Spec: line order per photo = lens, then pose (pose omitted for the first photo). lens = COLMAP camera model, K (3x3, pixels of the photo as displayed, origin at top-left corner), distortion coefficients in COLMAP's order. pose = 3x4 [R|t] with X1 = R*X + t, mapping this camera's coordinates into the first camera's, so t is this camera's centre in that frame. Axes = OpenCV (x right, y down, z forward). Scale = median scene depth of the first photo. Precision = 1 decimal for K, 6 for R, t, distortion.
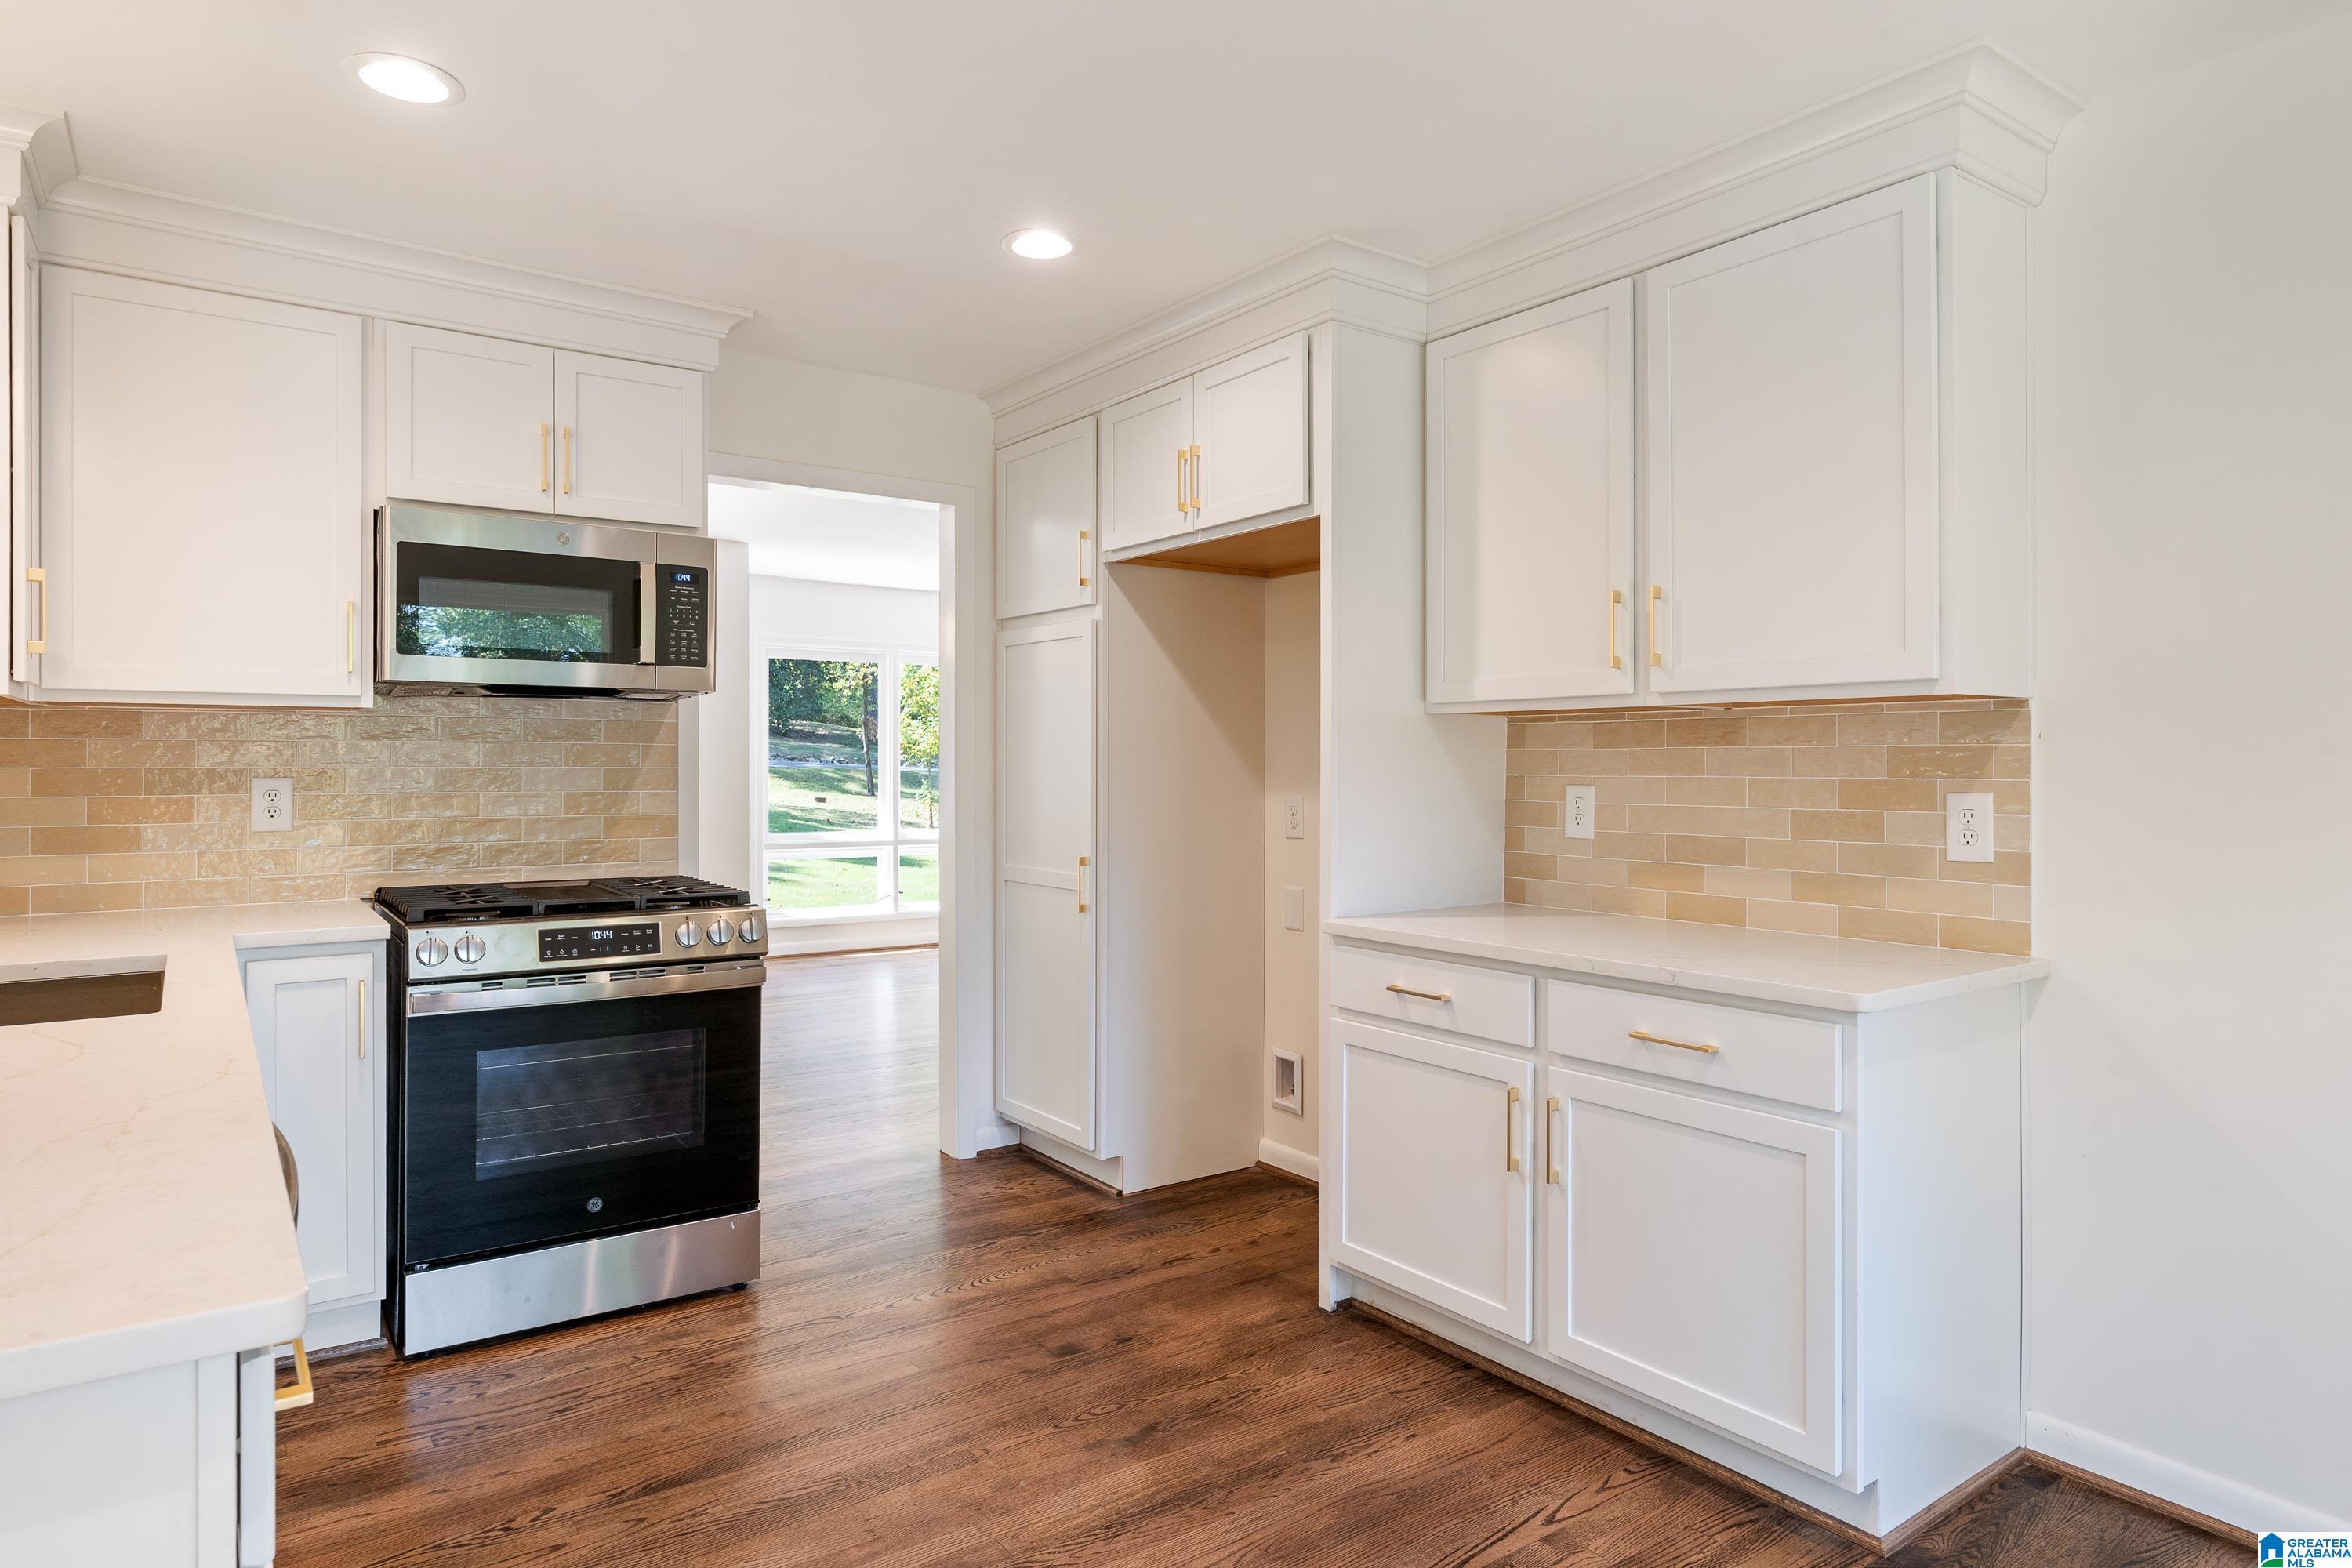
lens RADIAL K [[1371.6, 0, 1174.8], [0, 1371.6, 772.0], [0, 0, 1]] dist [0.015594, -0.000079]
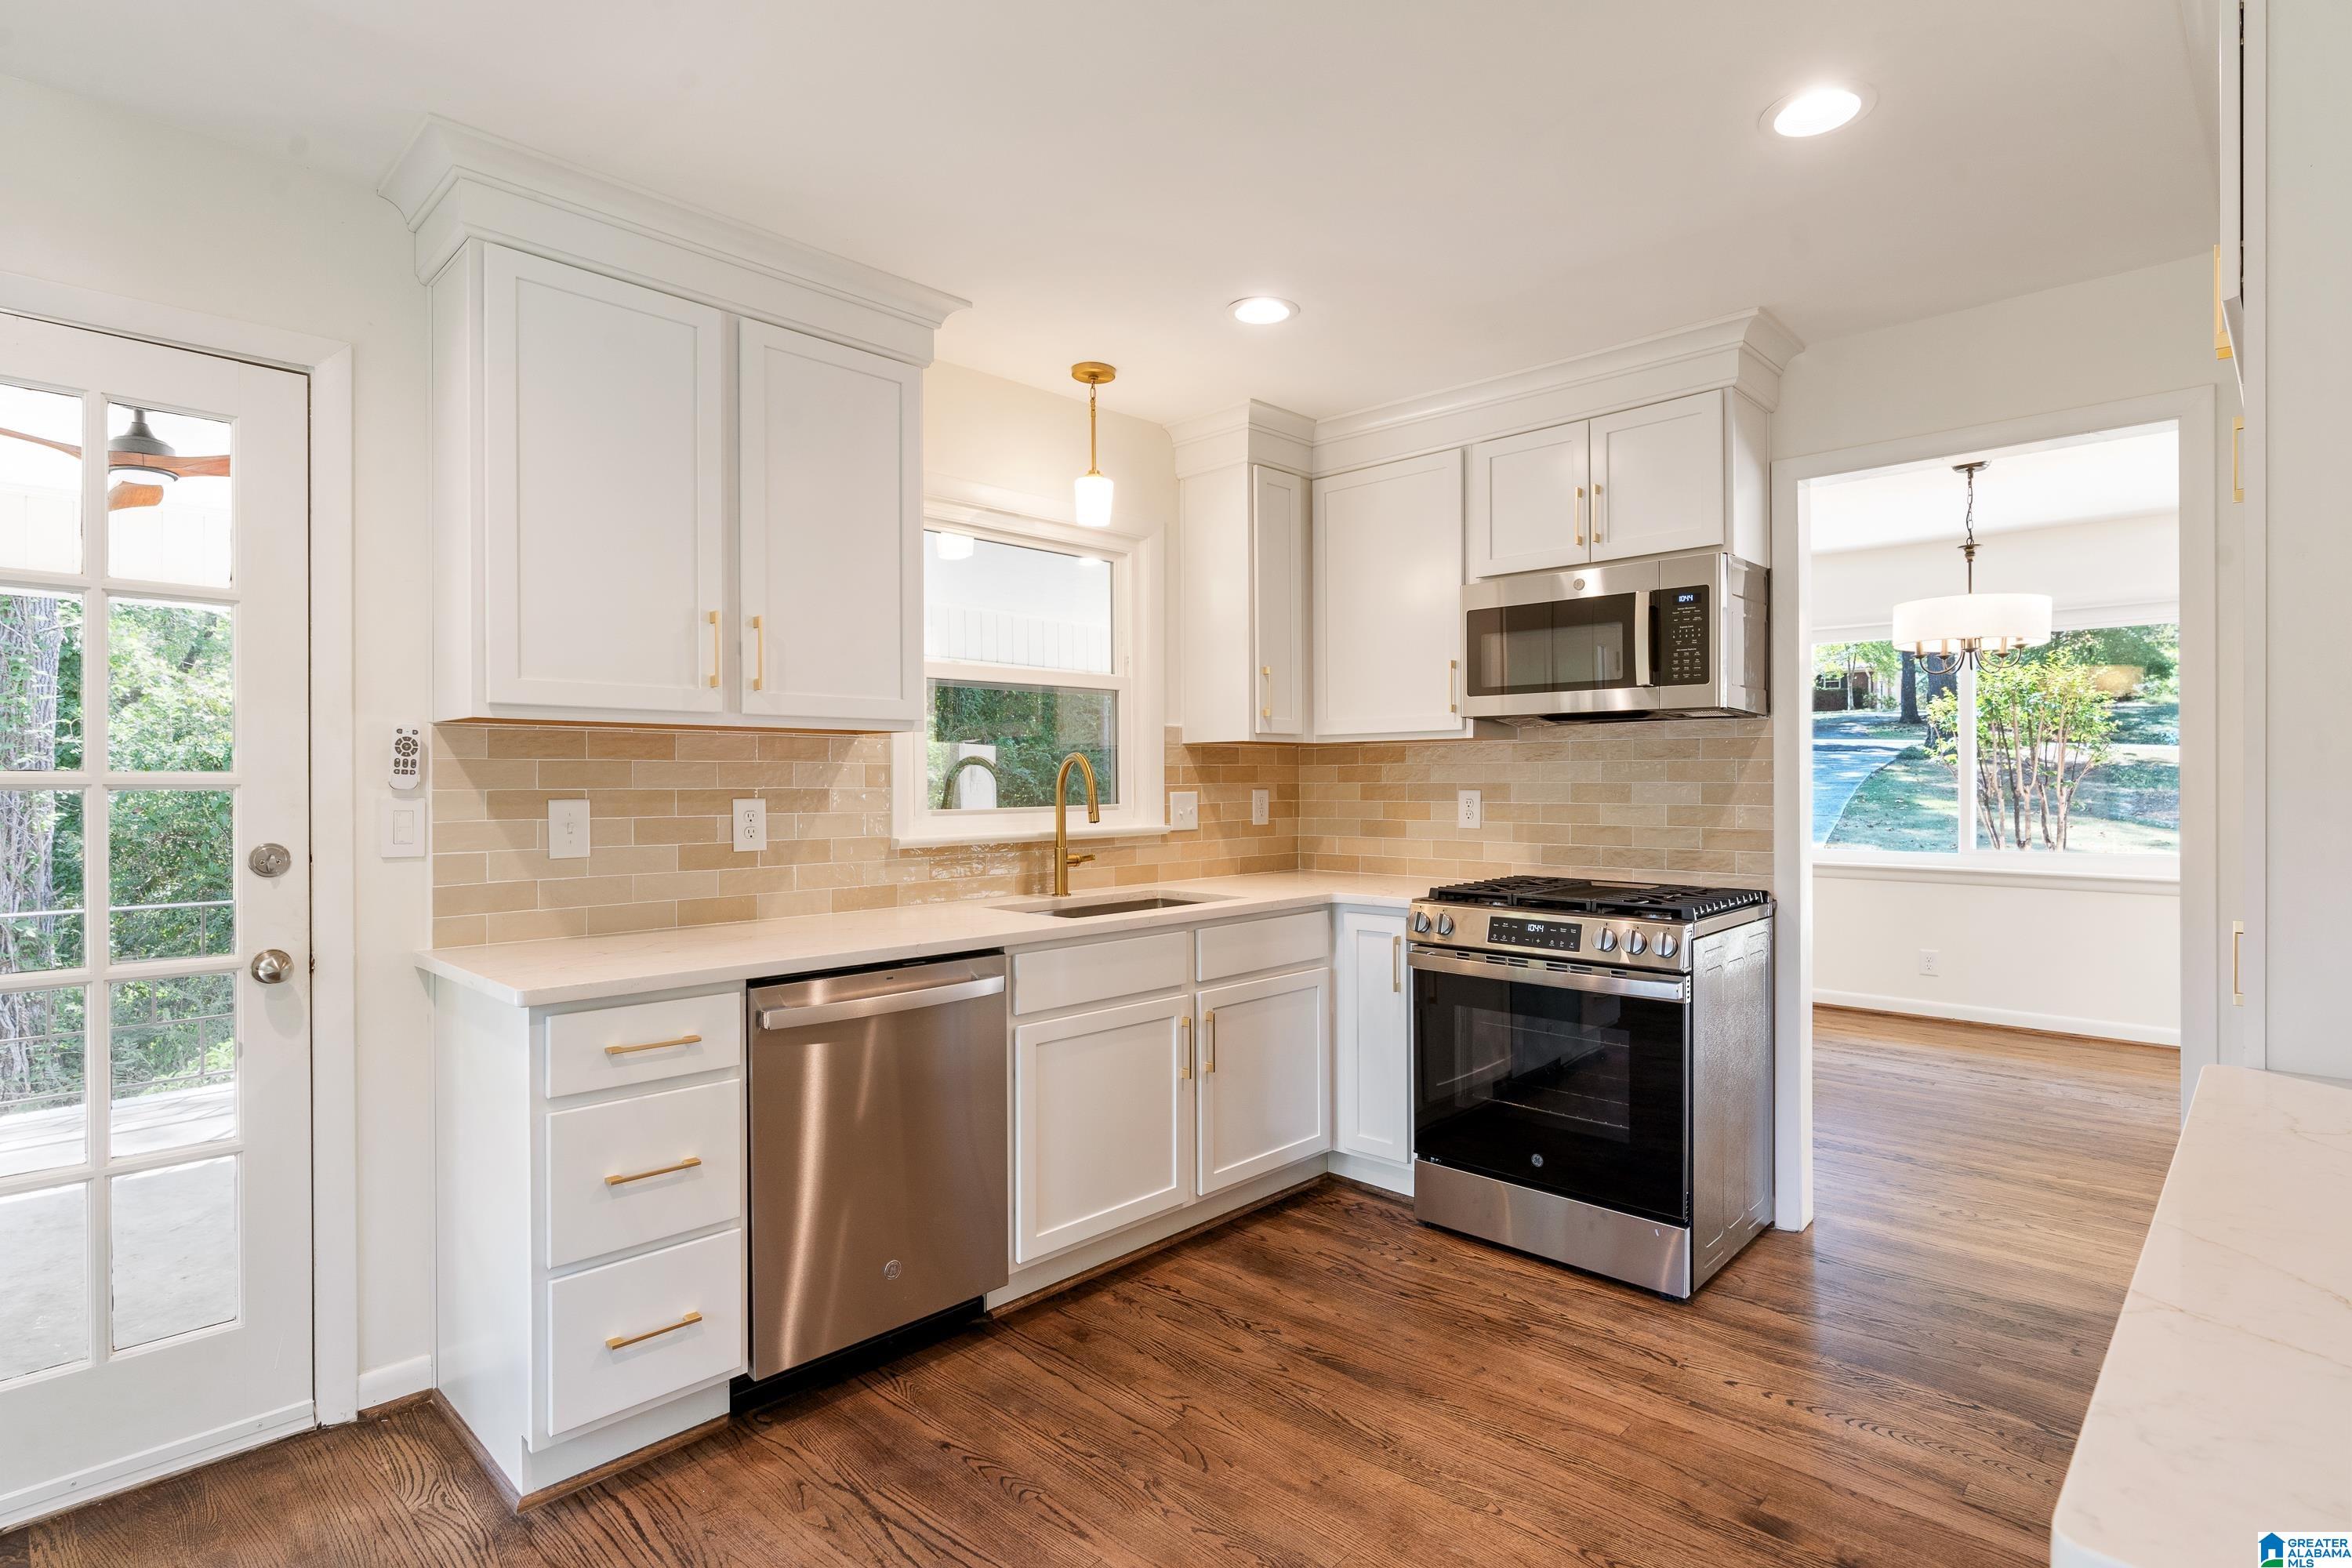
lens RADIAL K [[1180.0, 0, 1178.3], [0, 1180.0, 784.8], [0, 0, 1]] dist [-0.011649, 0.000408]
pose [[0.178602, 0.001235, -0.983921, 0.491217], [-0.003228, 0.999995, 0.000670, -0.001133], [0.983916, 0.003056, 0.178605, 0.518526]]
